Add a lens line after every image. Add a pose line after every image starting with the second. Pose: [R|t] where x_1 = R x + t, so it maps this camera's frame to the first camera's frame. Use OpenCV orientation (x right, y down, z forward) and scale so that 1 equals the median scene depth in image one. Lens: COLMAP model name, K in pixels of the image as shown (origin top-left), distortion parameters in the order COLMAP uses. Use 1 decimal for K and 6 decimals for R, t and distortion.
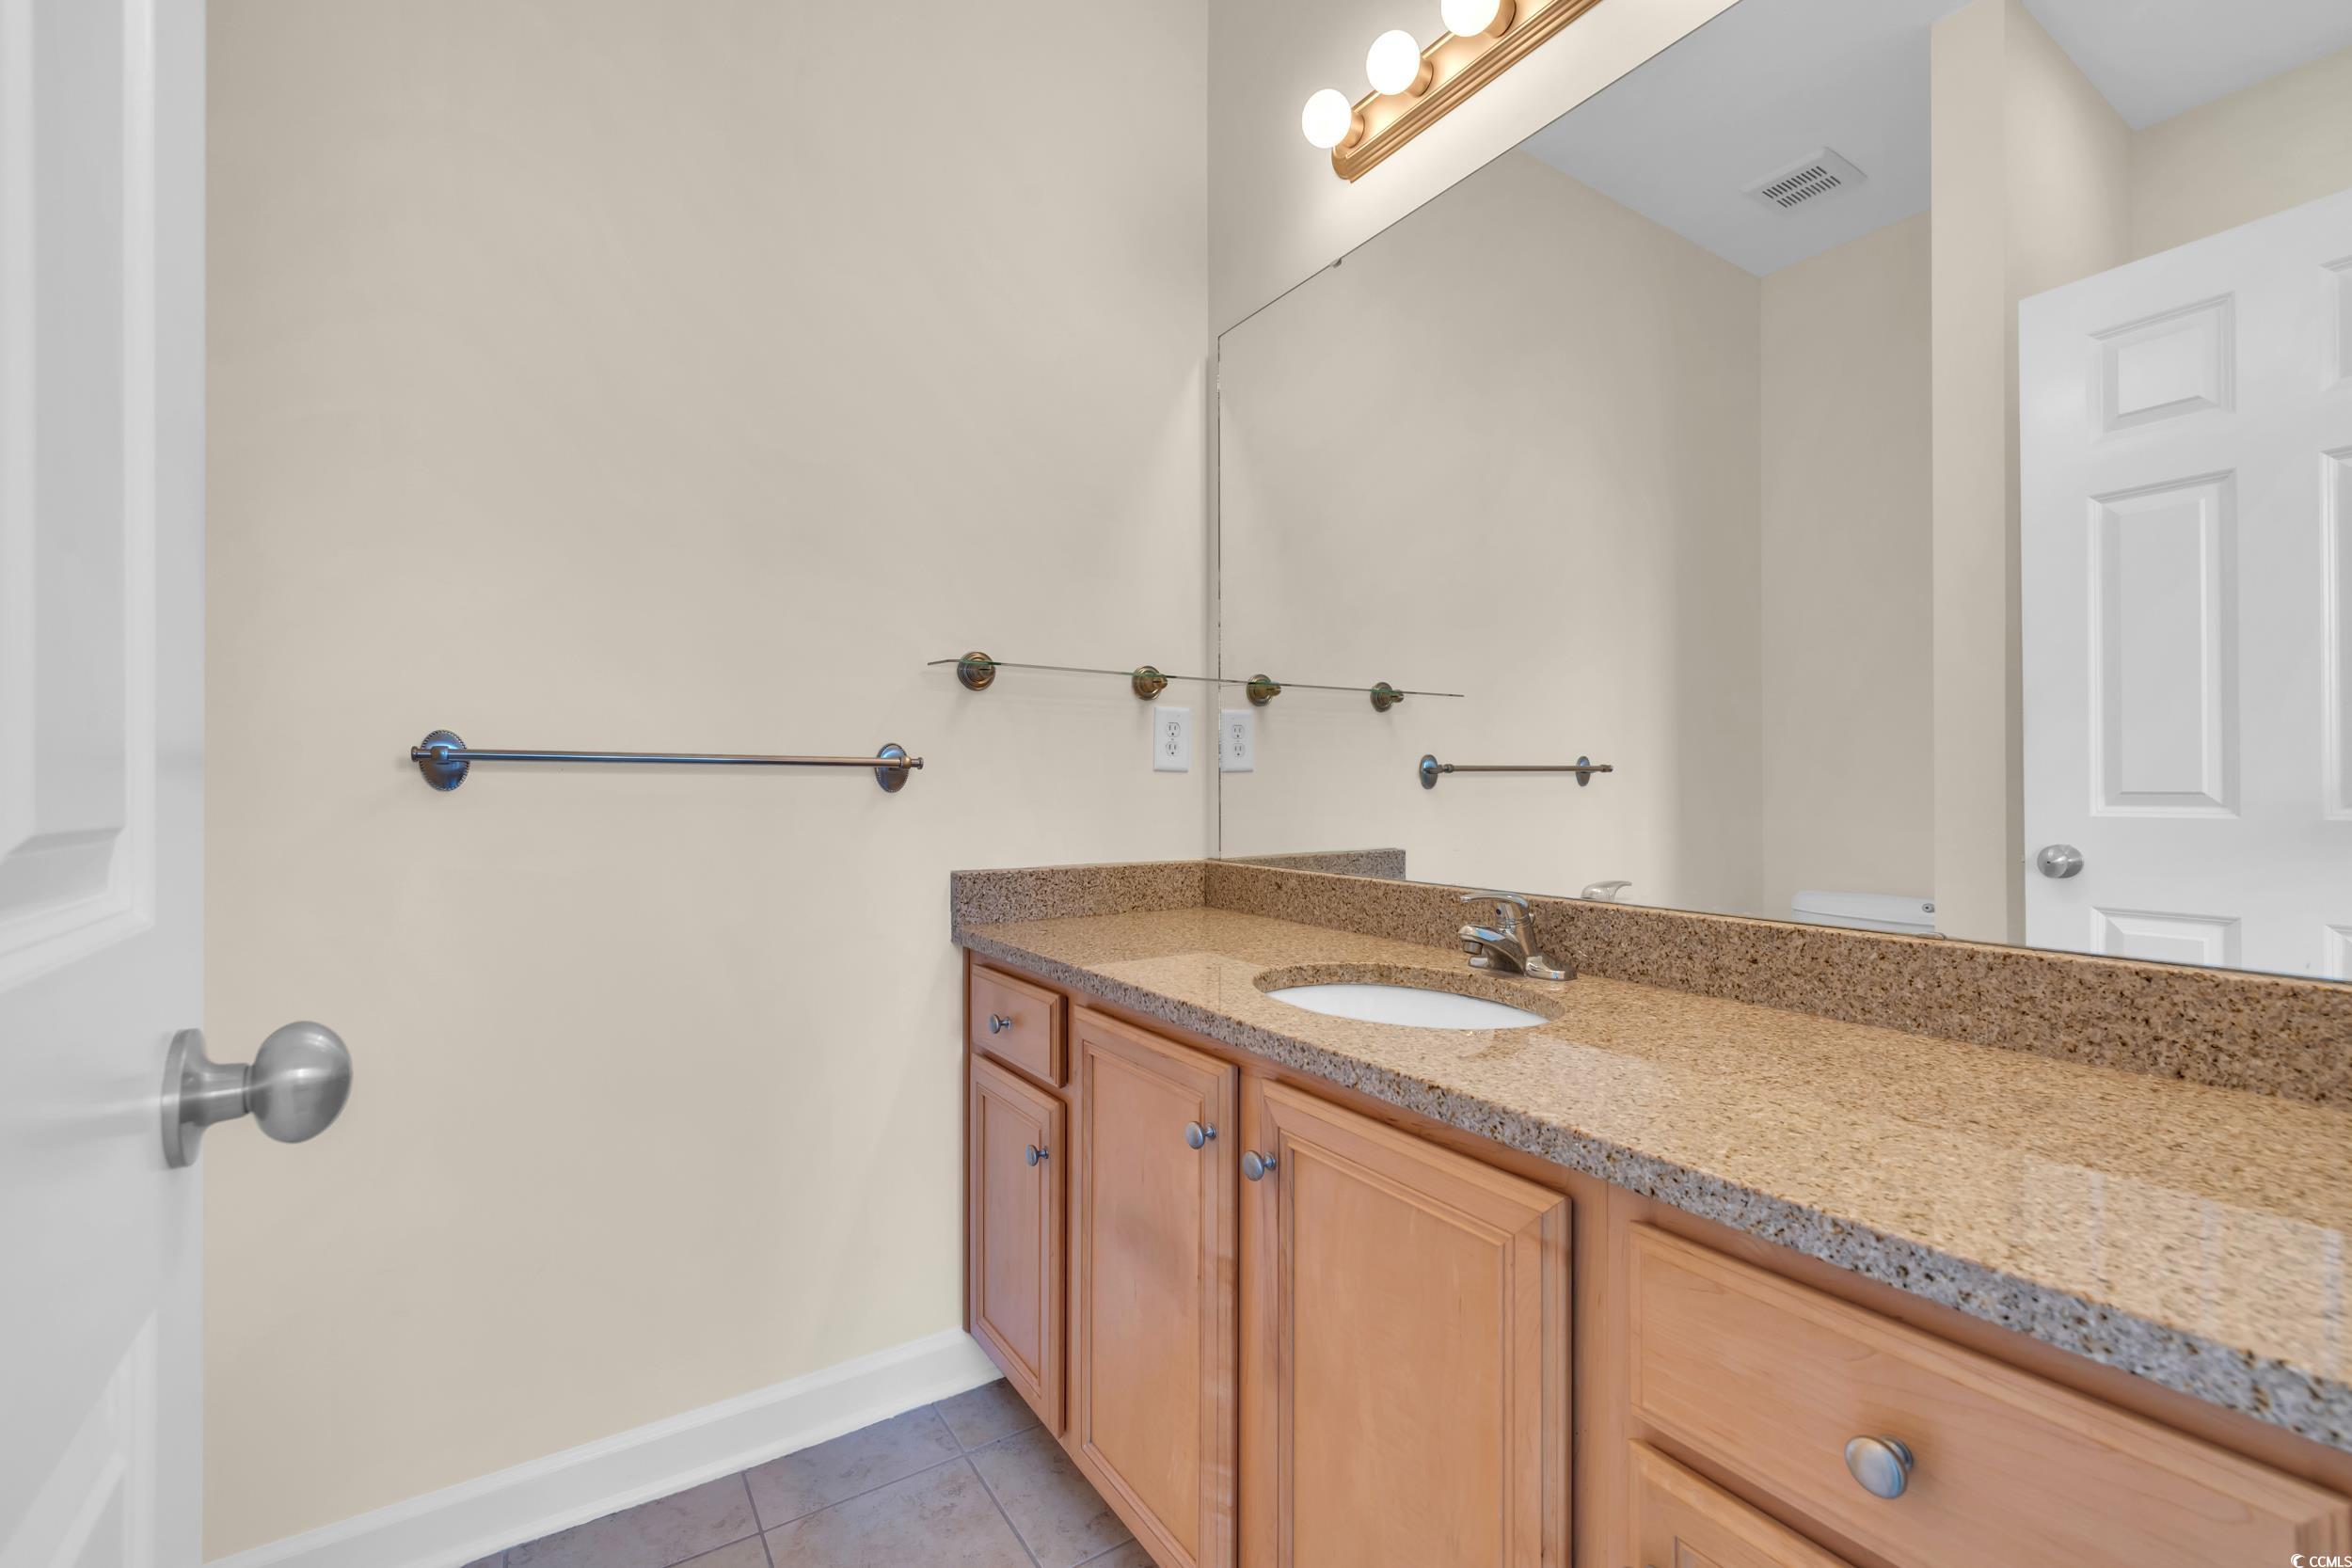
lens RADIAL K [[995.2, 0, 1183.0], [0, 995.2, 784.5], [0, 0, 1]] dist [0.000927, -0.000059]
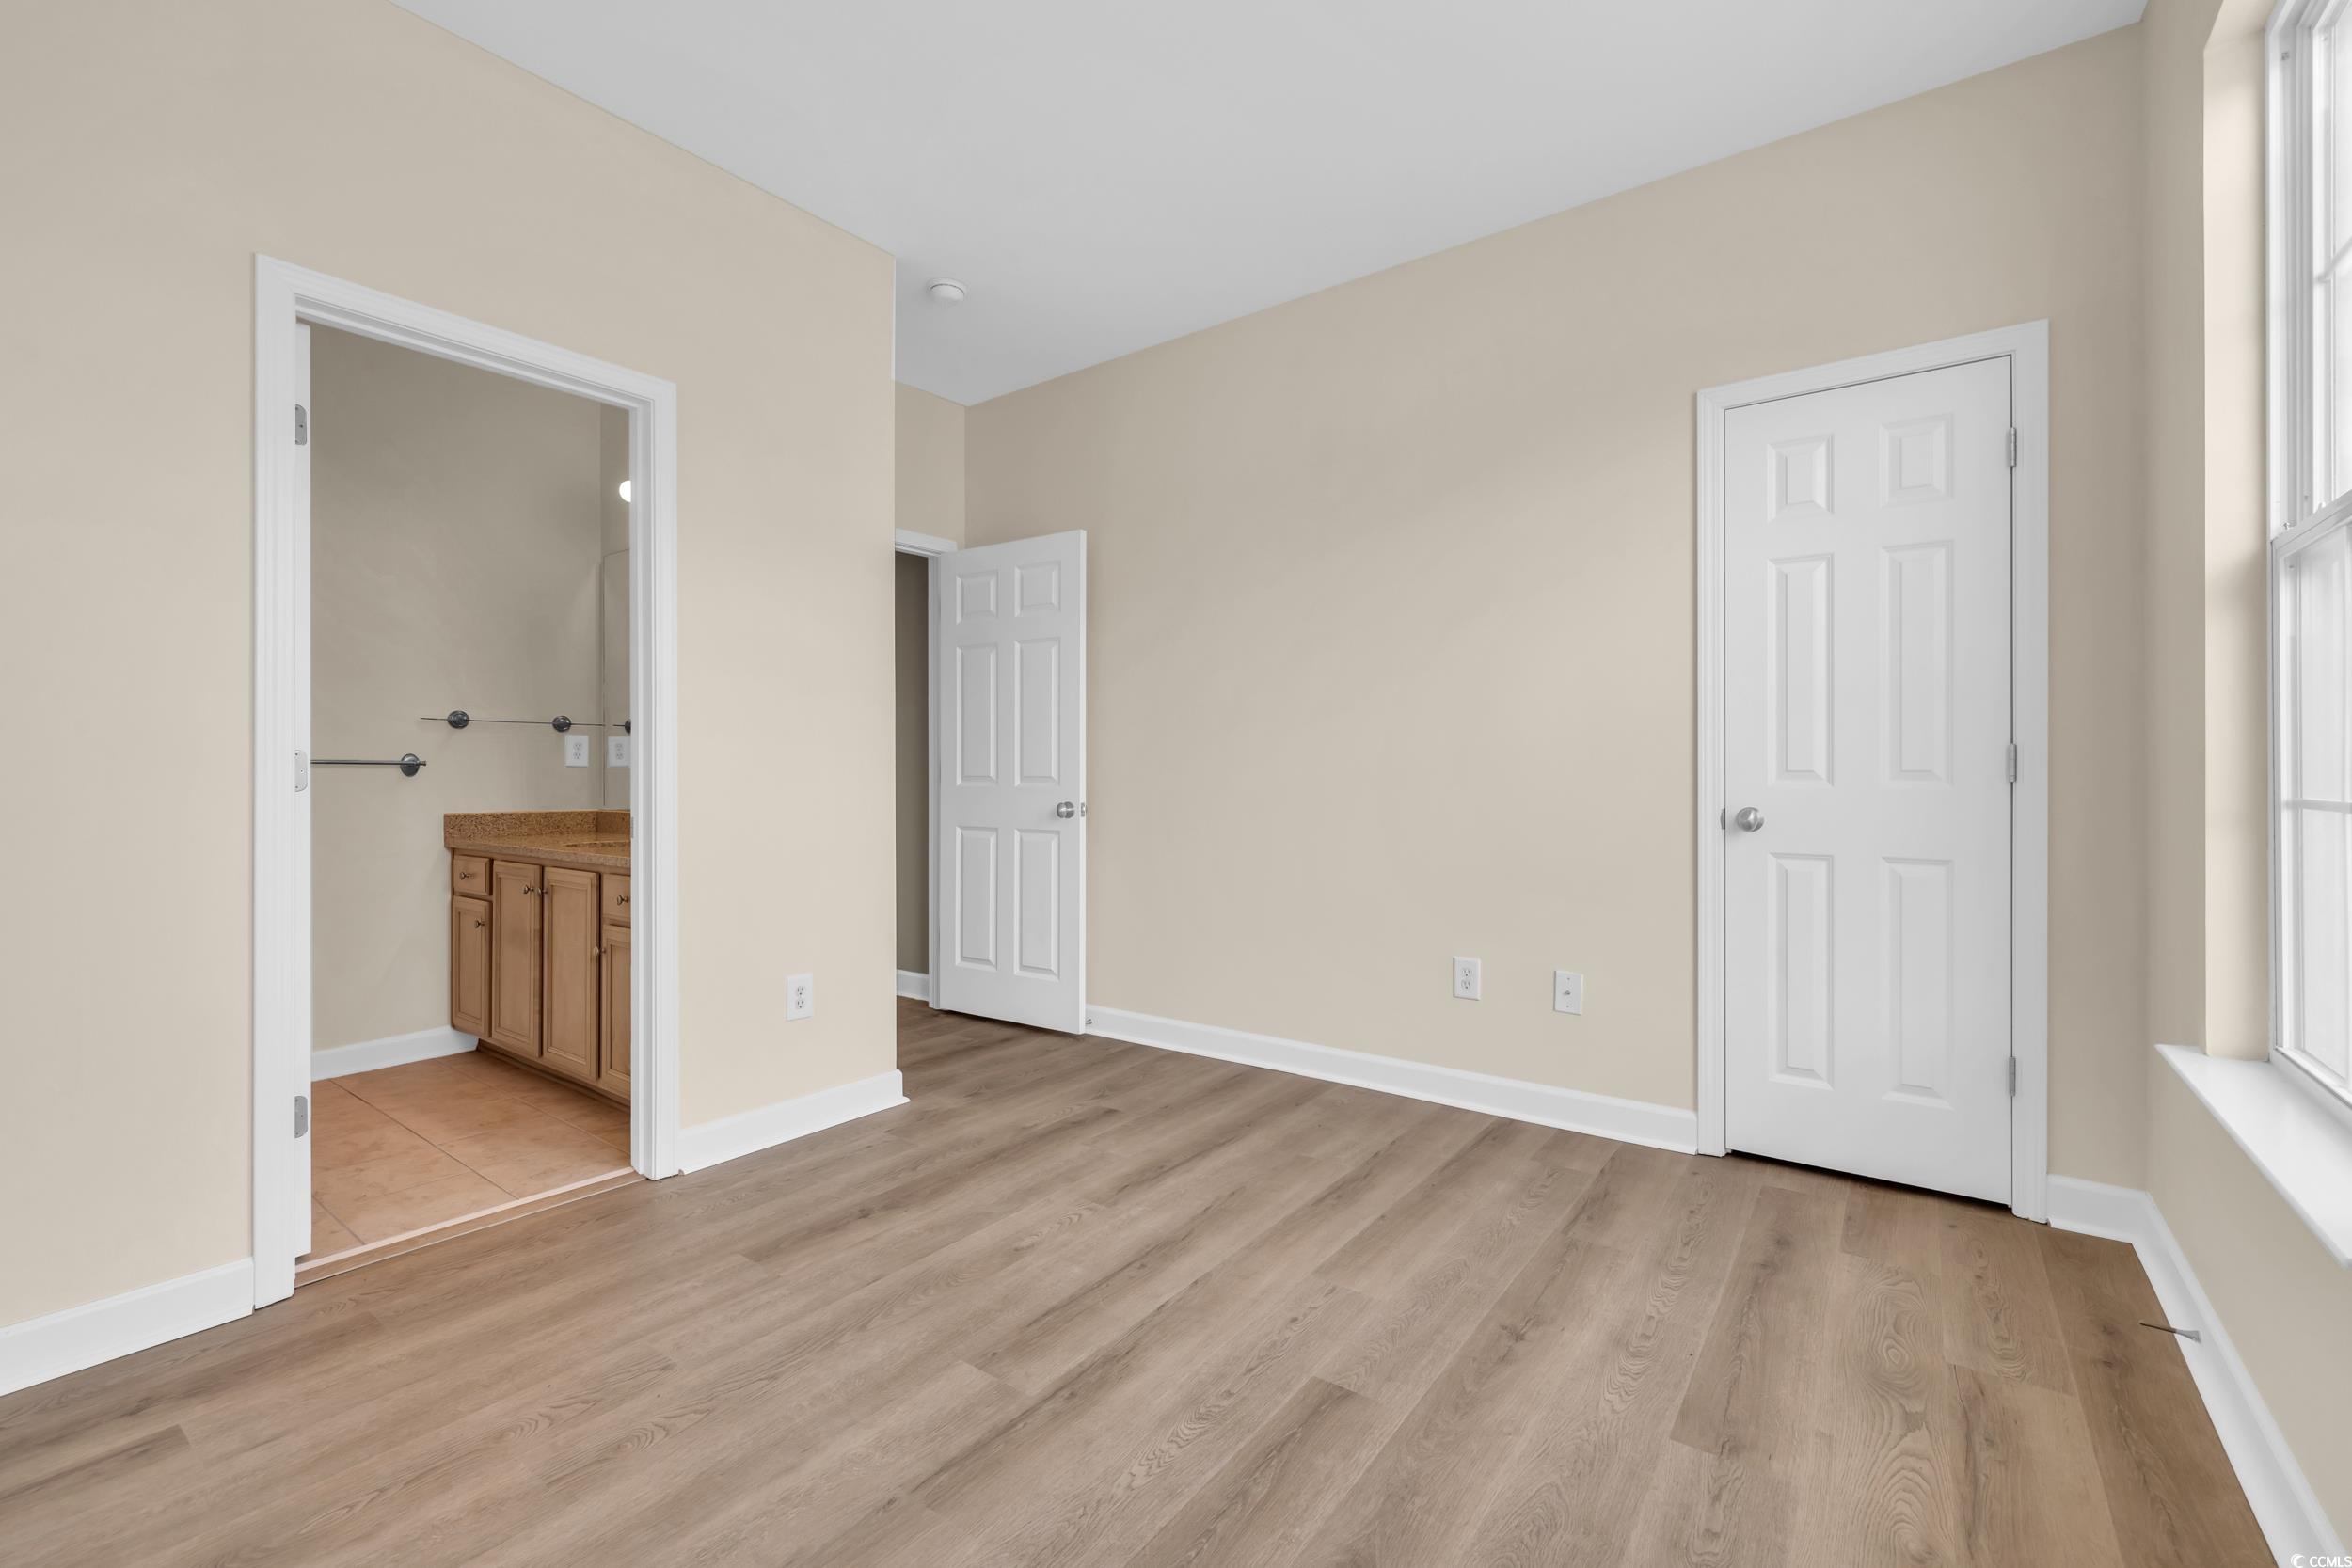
lens RADIAL K [[995.2, 0, 1183.0], [0, 995.2, 784.5], [0, 0, 1]] dist [0.000927, -0.000059]
pose [[0.939597, 0.000230, 0.342282, 0.751036], [-0.002987, 0.999967, 0.007527, 0.005275], [-0.342269, -0.008095, 0.939567, -2.216322]]
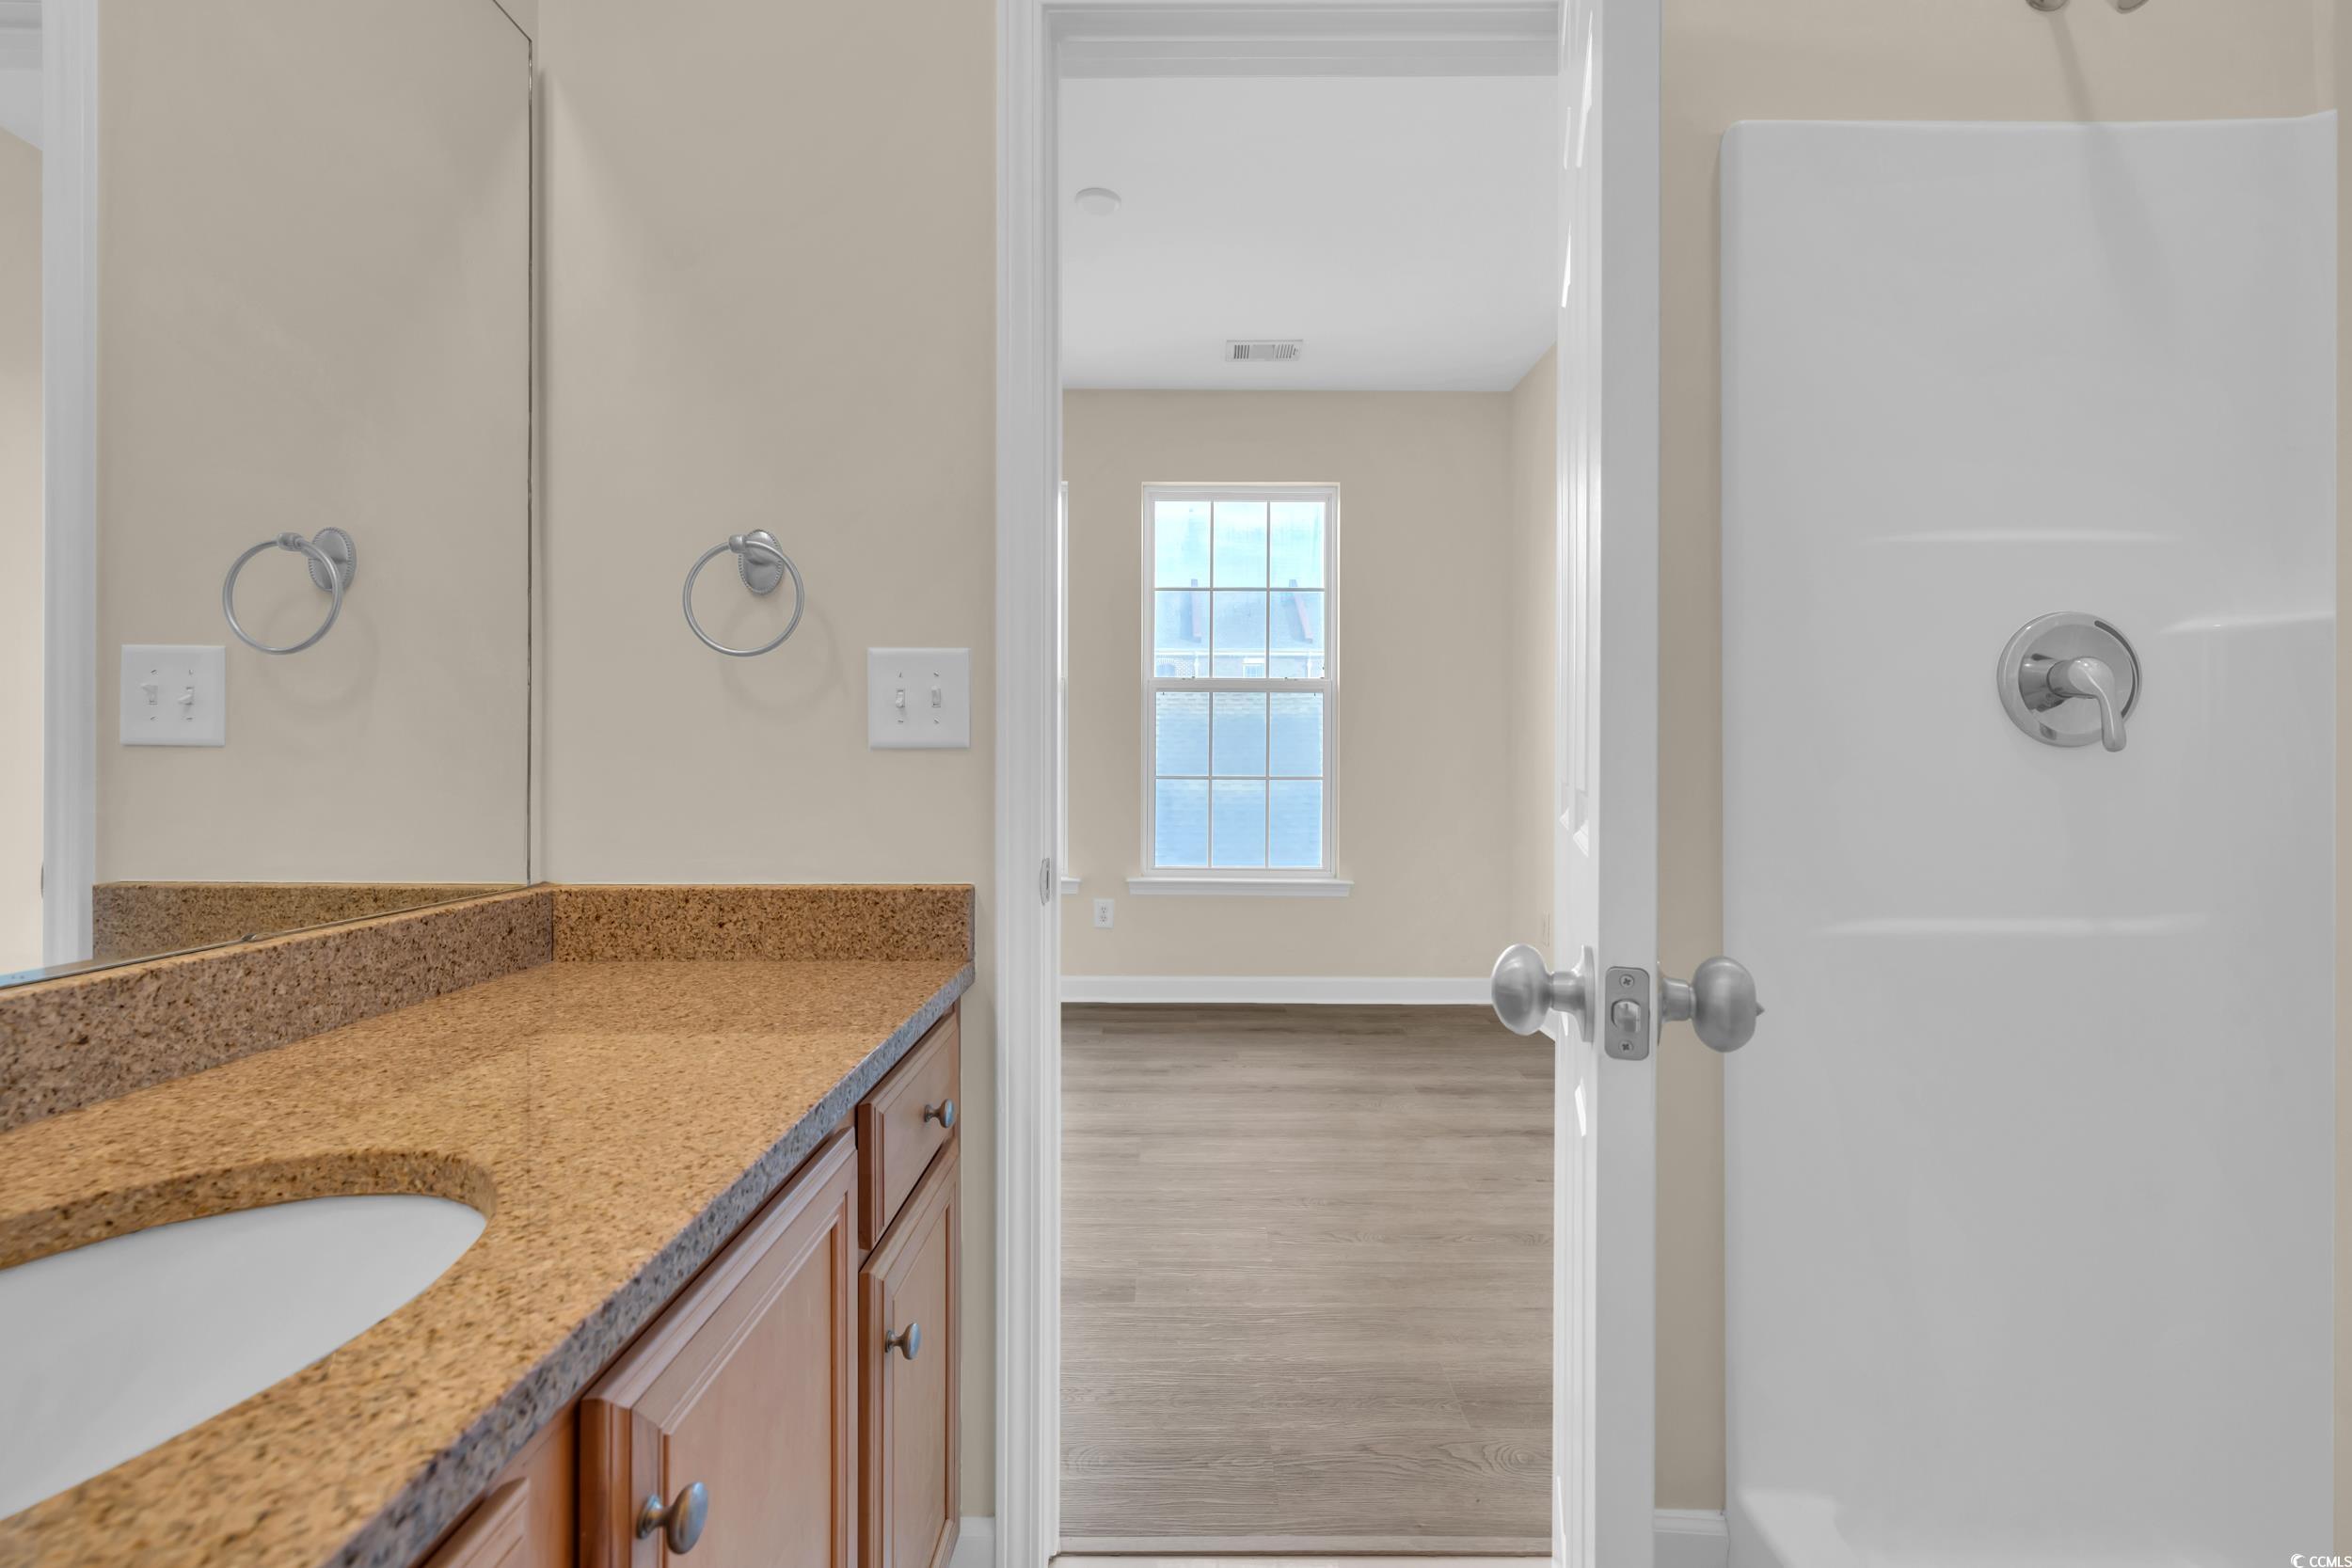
lens RADIAL K [[995.2, 0, 1183.0], [0, 995.2, 784.5], [0, 0, 1]] dist [0.000927, -0.000059]
pose [[-0.832125, -0.012787, 0.554441, -0.382477], [-0.001771, 0.999790, 0.020400, -0.002302], [-0.554585, 0.015994, -0.831973, 1.171136]]
